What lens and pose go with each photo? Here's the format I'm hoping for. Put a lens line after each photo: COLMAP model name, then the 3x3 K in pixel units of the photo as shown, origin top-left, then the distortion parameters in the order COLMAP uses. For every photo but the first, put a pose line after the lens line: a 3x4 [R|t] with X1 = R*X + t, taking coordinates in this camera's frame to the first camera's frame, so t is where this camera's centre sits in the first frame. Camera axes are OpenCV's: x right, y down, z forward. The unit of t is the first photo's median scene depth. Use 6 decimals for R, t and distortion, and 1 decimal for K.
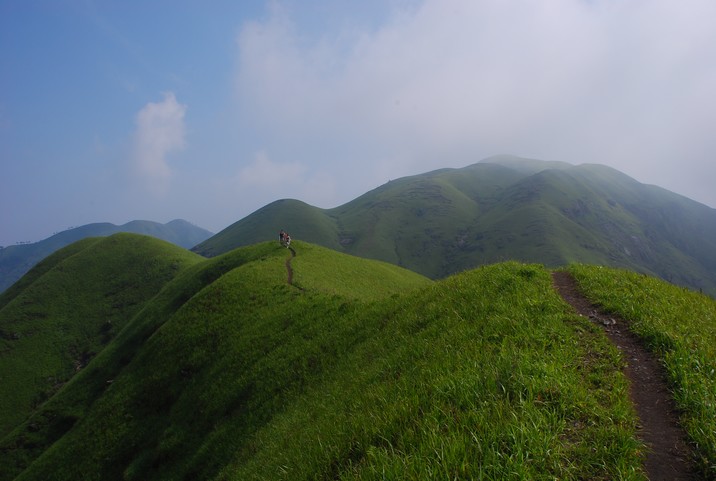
lens RADIAL K [[570.2, 0, 358.4], [0, 570.2, 239.7], [0, 0, 1]] dist [-0.148087, 0.057311]
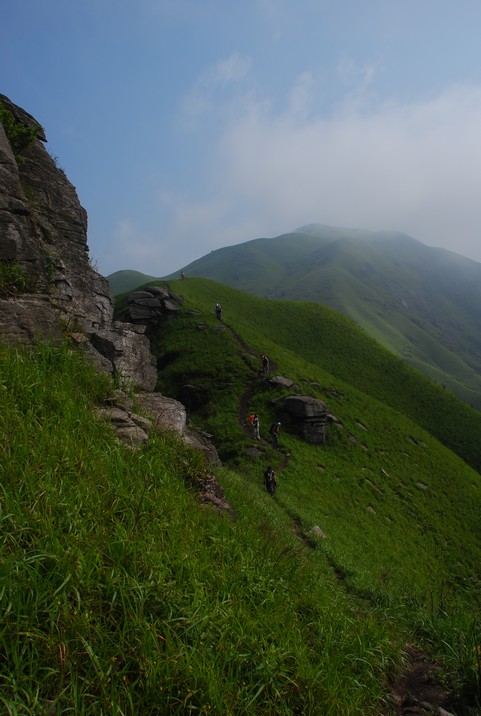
lens RADIAL K [[570.2, 0, 240.0], [0, 570.2, 358.6], [0, 0, 1]] dist [-0.148087, 0.057311]
pose [[0.995095, -0.045742, 0.087708, 0.000040], [0.037696, 0.995110, 0.091295, 0.015601], [-0.091455, -0.087541, 0.991954, -0.234664]]
